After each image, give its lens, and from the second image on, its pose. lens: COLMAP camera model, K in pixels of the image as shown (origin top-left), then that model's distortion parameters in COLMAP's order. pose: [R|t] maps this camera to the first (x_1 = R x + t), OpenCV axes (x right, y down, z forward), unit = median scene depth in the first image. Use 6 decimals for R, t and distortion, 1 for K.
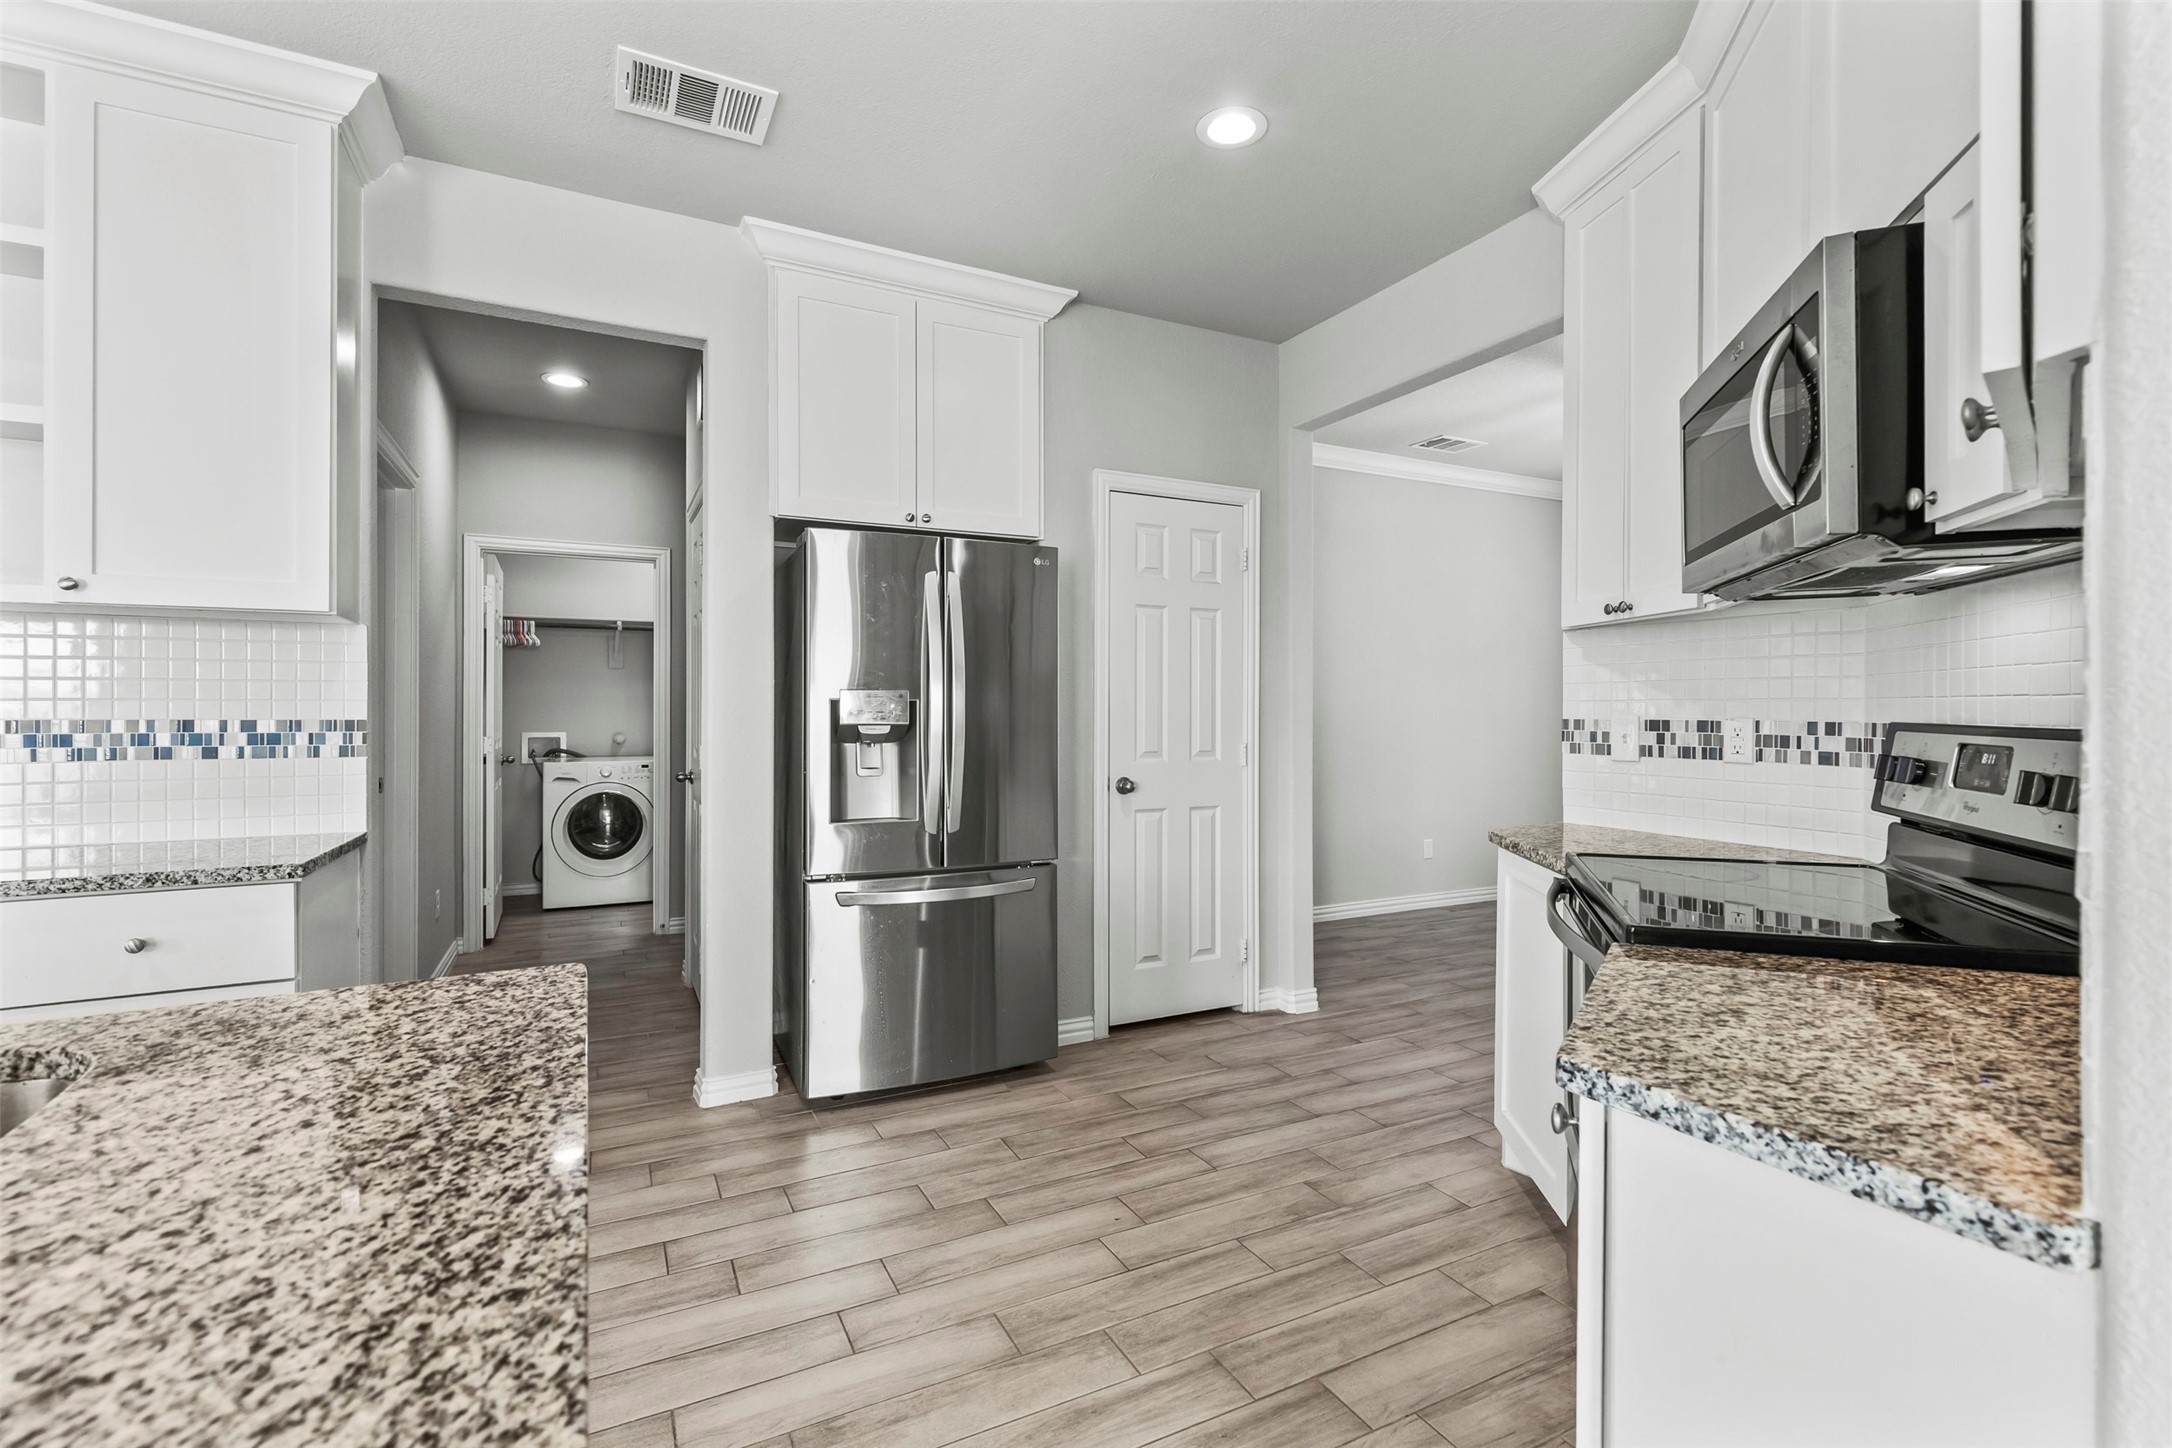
lens RADIAL K [[977.4, 0, 1110.8], [0, 977.4, 713.2], [0, 0, 1]] dist [0.000428, 0.000312]
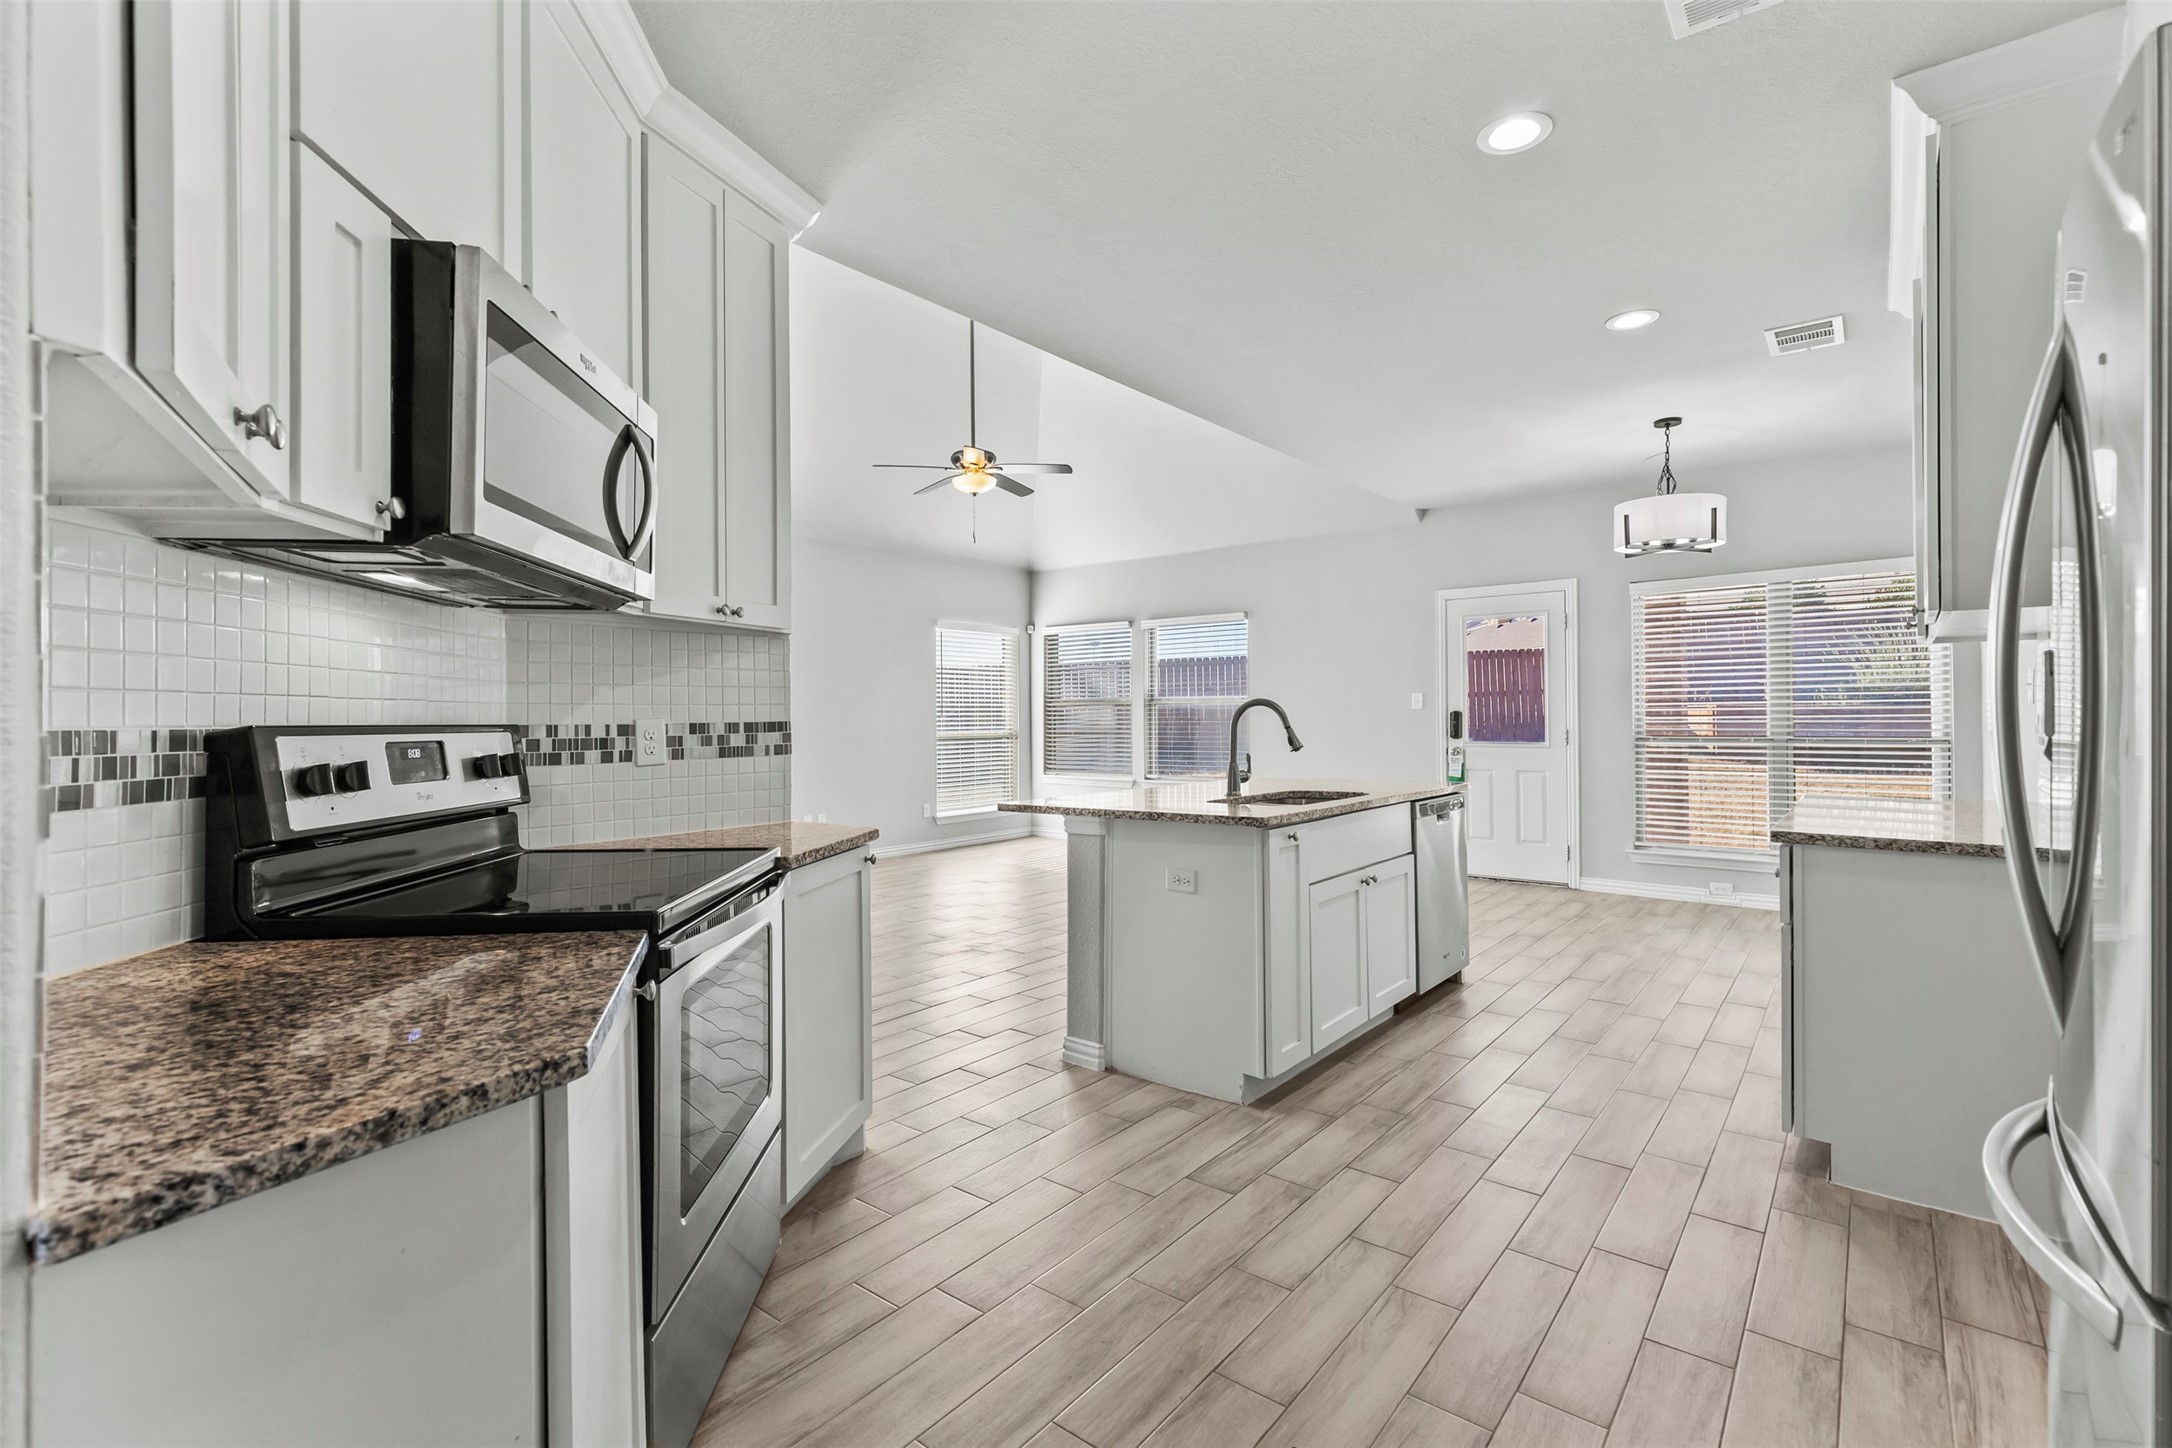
lens RADIAL K [[977.4, 0, 1093.2], [0, 977.4, 713.8], [0, 0, 1]] dist [0.000428, 0.000312]
pose [[-0.912998, 0.003417, -0.407951, 0.395807], [0.004354, 0.999990, -0.001369, 0.002804], [0.407942, -0.003026, -0.913003, 1.493422]]
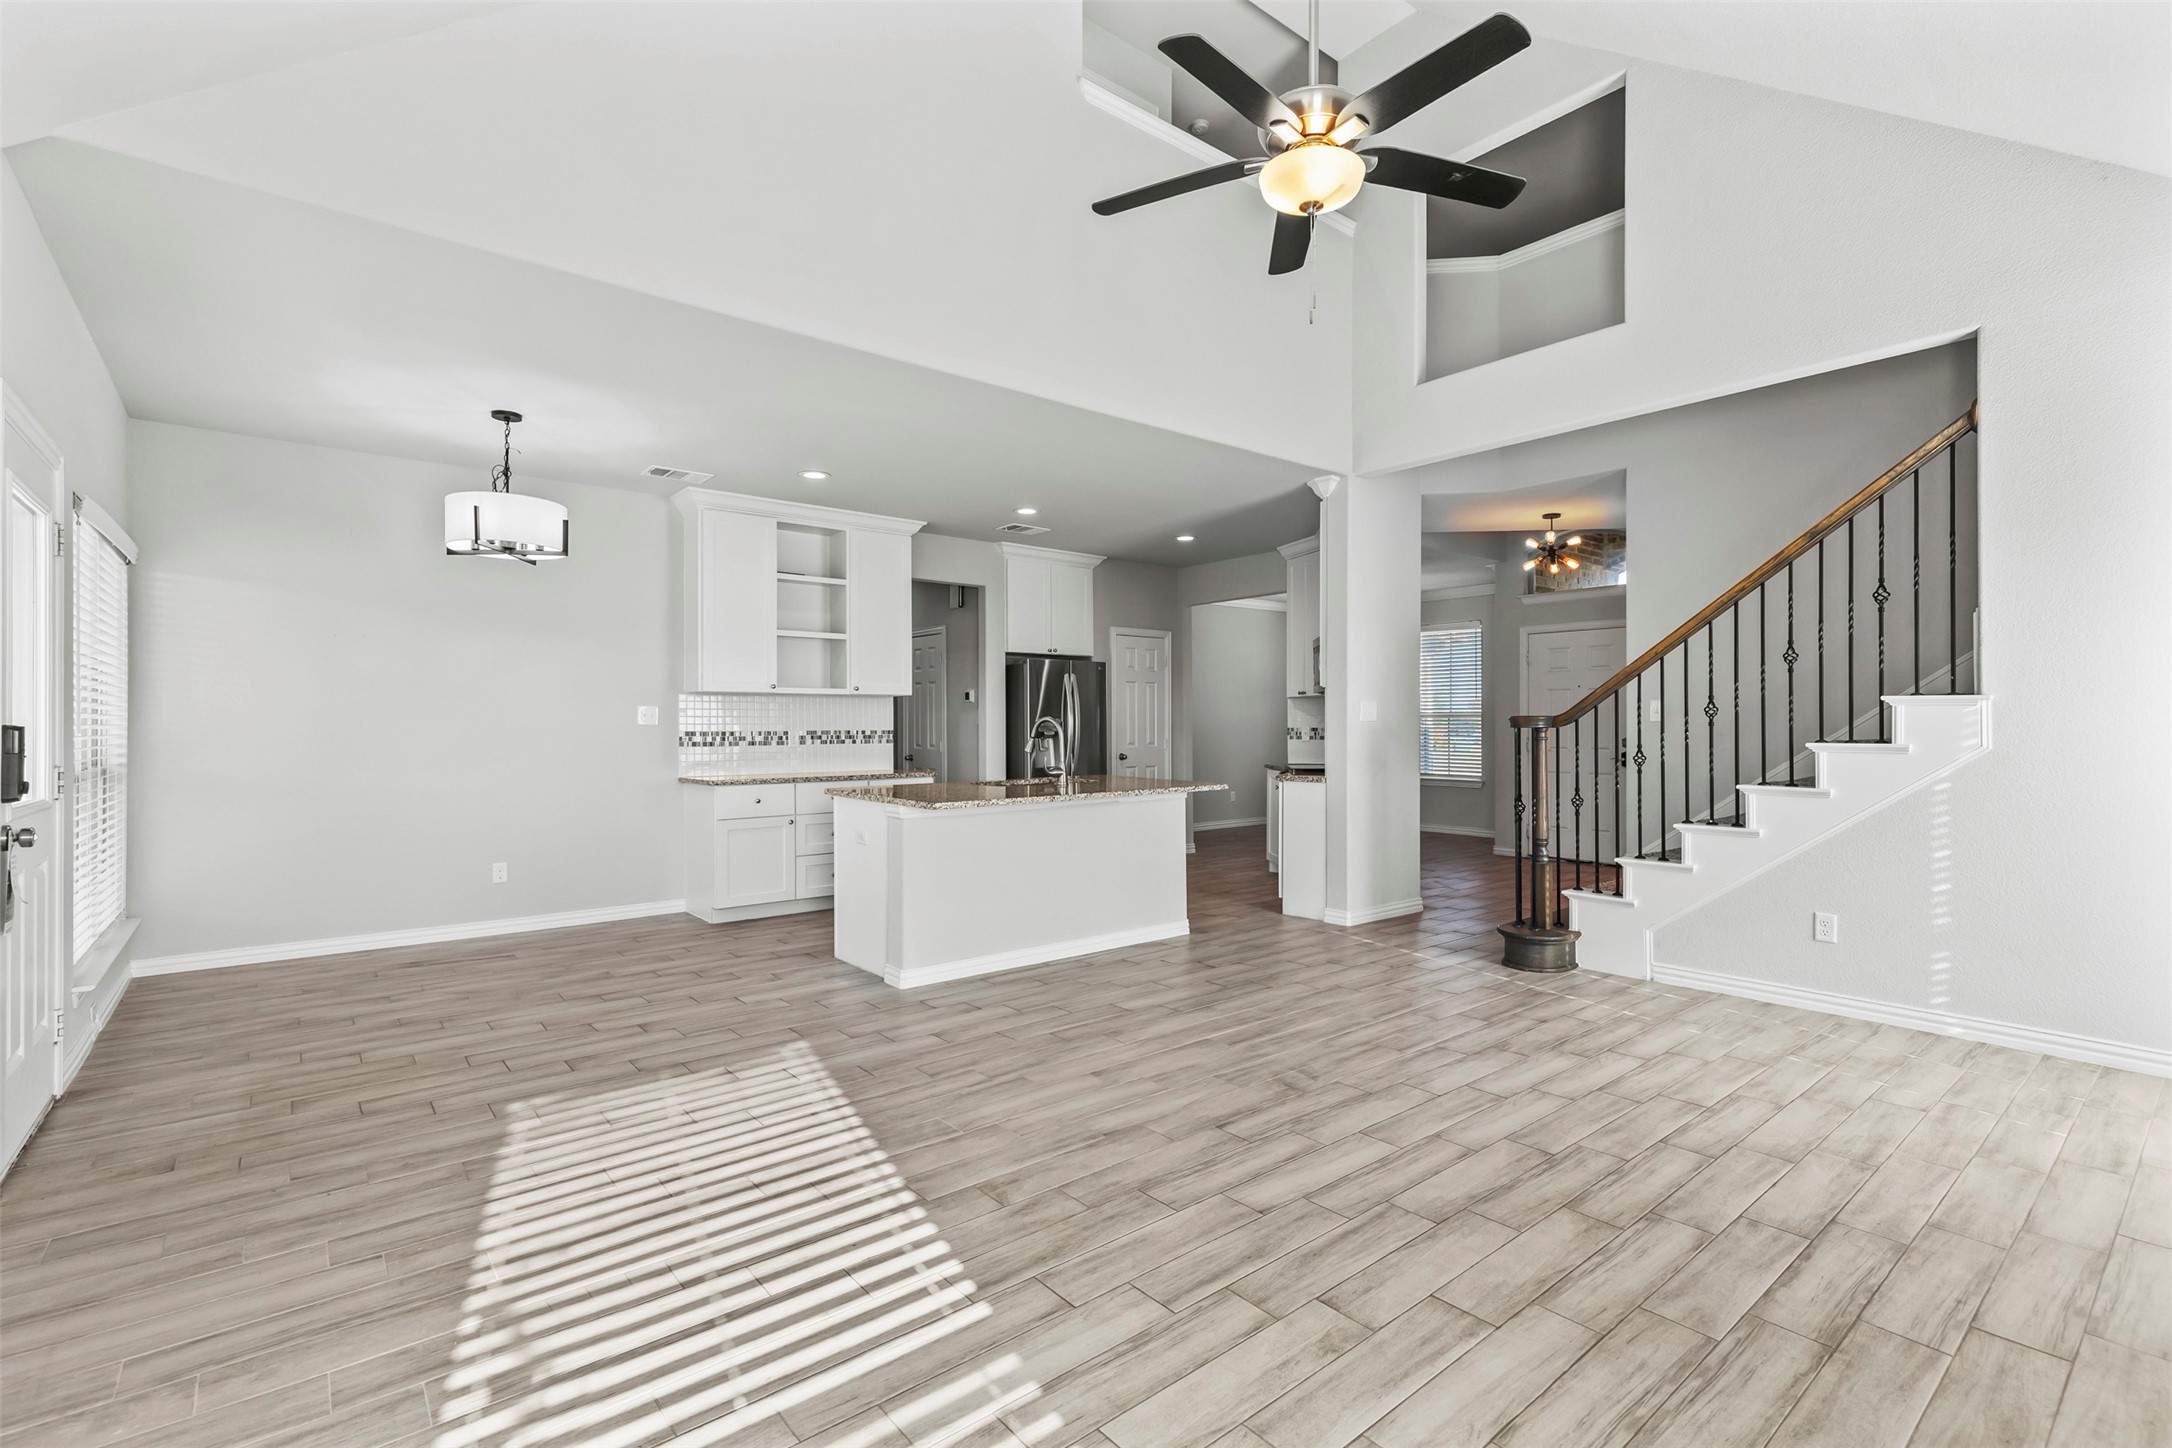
lens RADIAL K [[977.4, 0, 1103.6], [0, 977.4, 719.9], [0, 0, 1]] dist [0.000428, 0.000312]
pose [[0.974851, -0.003274, 0.222832, -0.875973], [0.004798, 0.999969, -0.006300, -0.002018], [-0.222804, 0.007210, 0.974837, -2.082369]]
